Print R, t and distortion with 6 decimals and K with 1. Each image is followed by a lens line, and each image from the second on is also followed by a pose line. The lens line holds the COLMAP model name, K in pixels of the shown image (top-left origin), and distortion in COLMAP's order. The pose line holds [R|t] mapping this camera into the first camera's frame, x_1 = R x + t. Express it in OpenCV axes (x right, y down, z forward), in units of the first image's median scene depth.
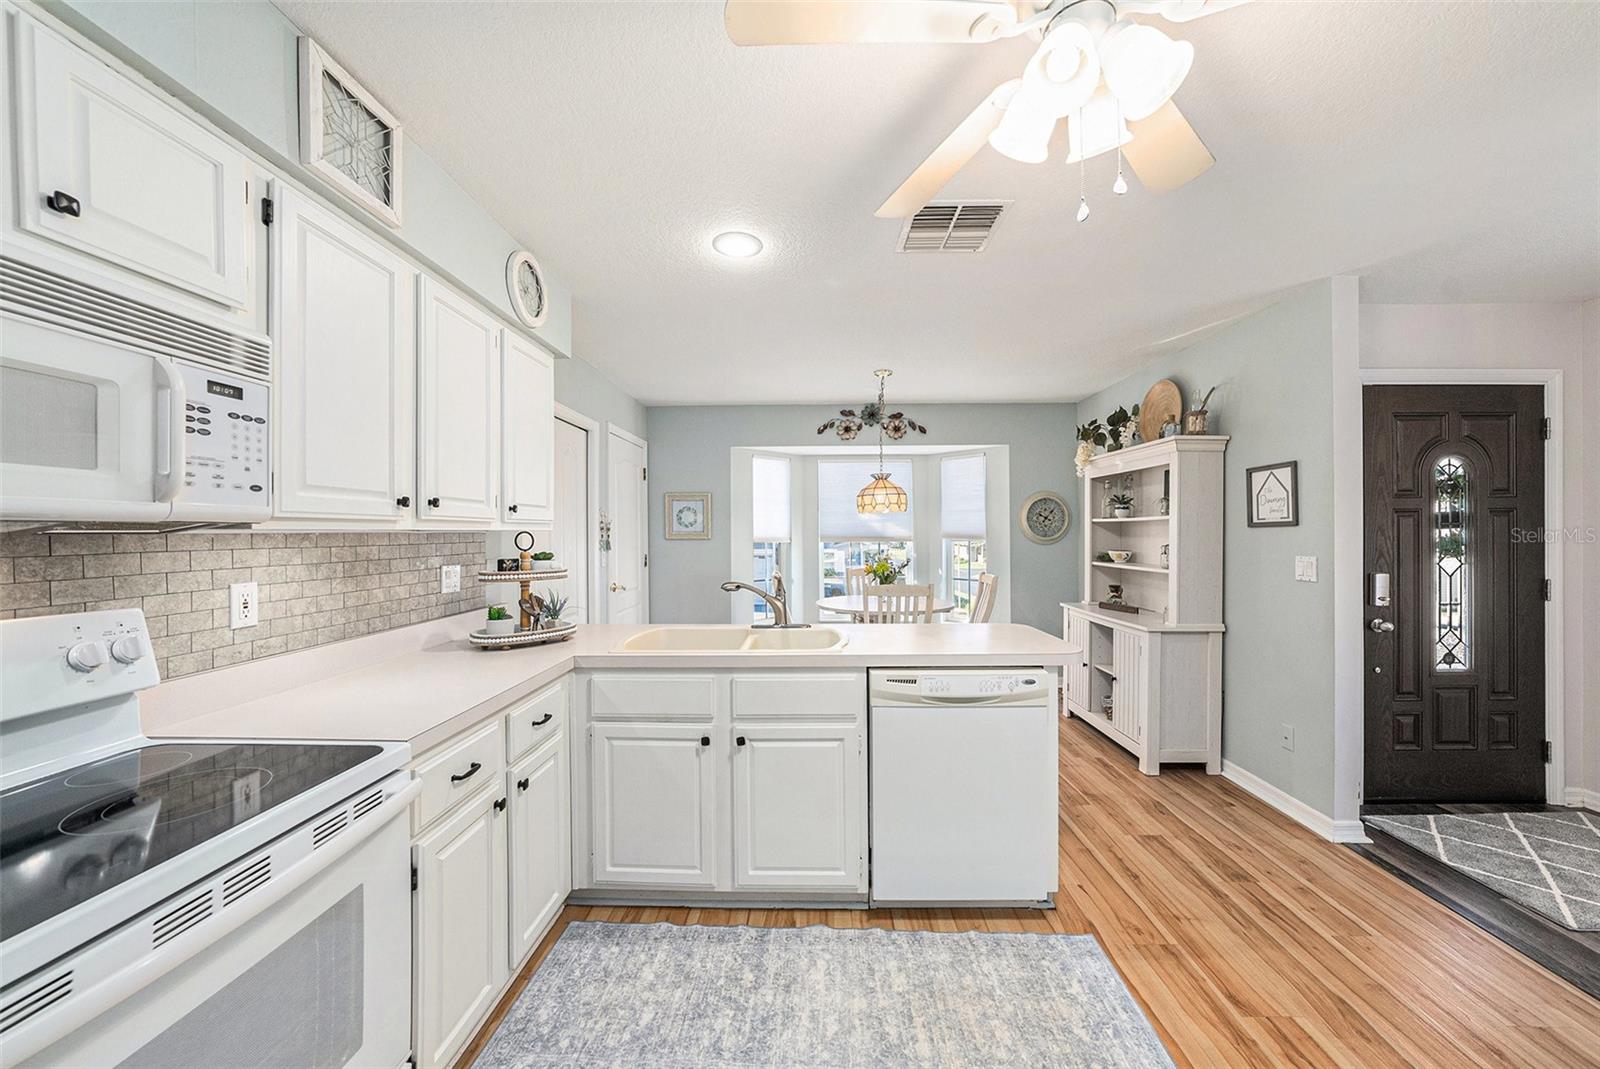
lens RADIAL K [[577.3, 0, 800.0], [0, 577.3, 534.5], [0, 0, 1]] dist [-0.025400, 0.006239]
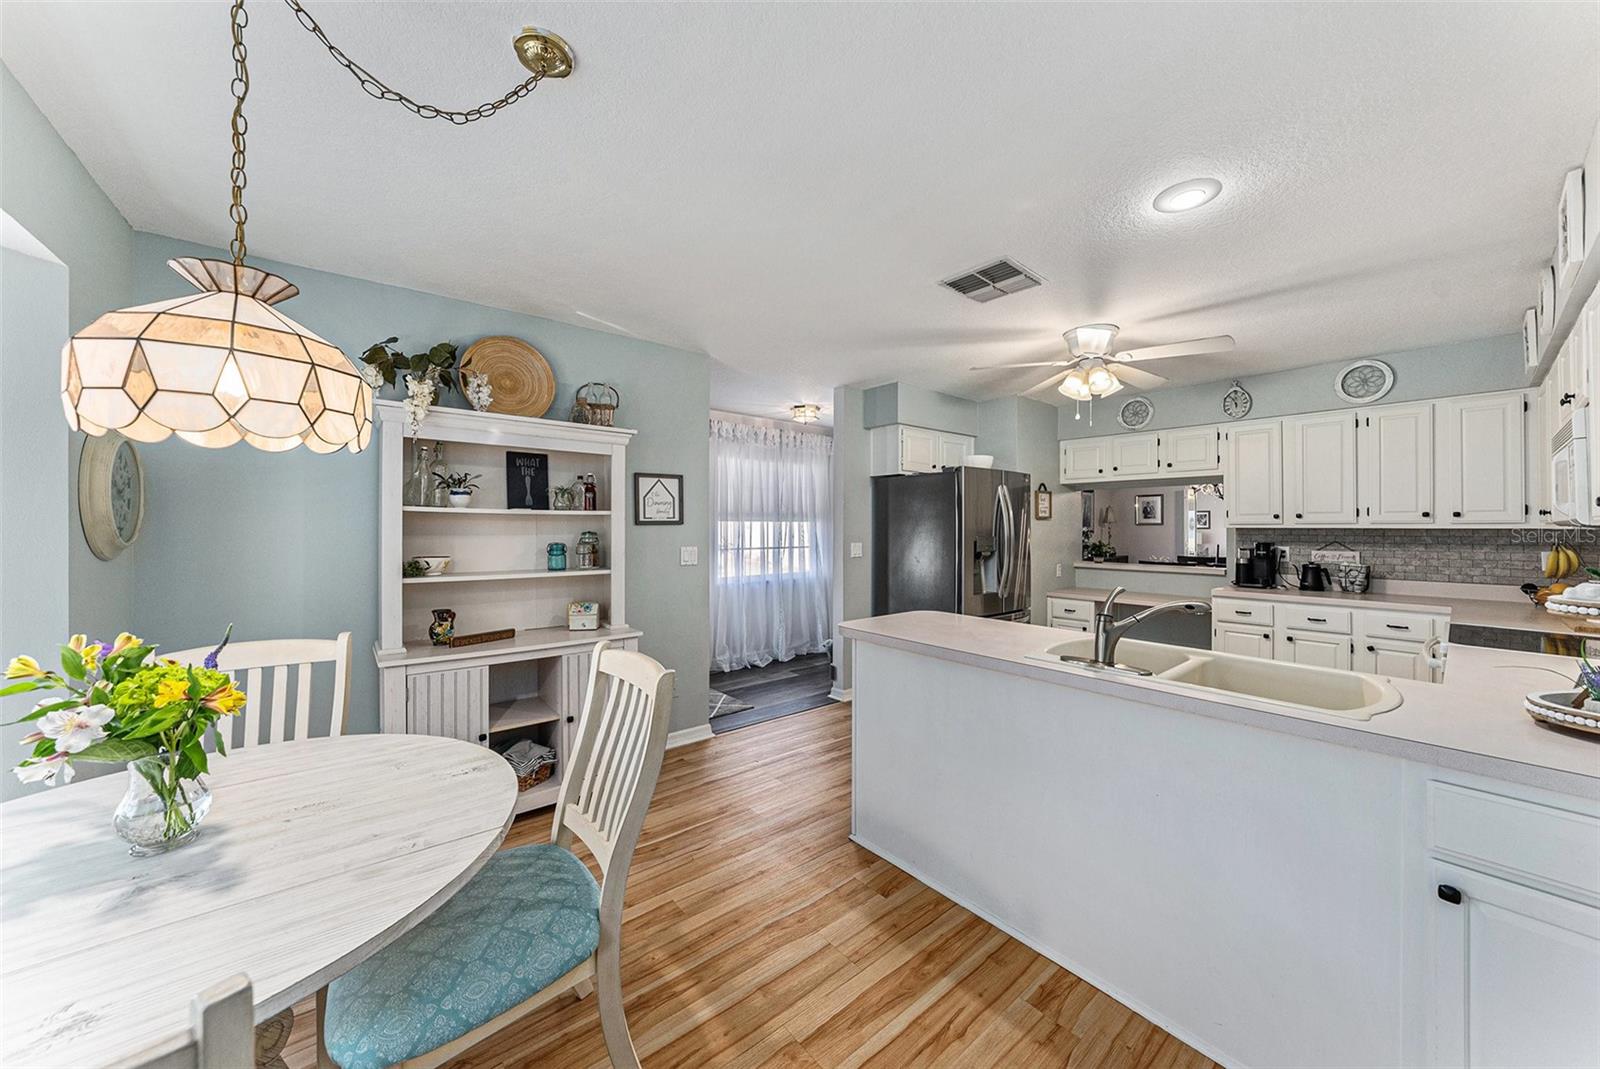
lens RADIAL K [[559.0, 0, 802.7], [0, 559.0, 526.3], [0, 0, 1]] dist [-0.028747, 0.005609]
pose [[-0.656323, 0.002503, 0.754476, -0.381003], [0.001784, 0.999997, -0.001767, -0.010525], [-0.754478, 0.000186, -0.656325, 2.146937]]
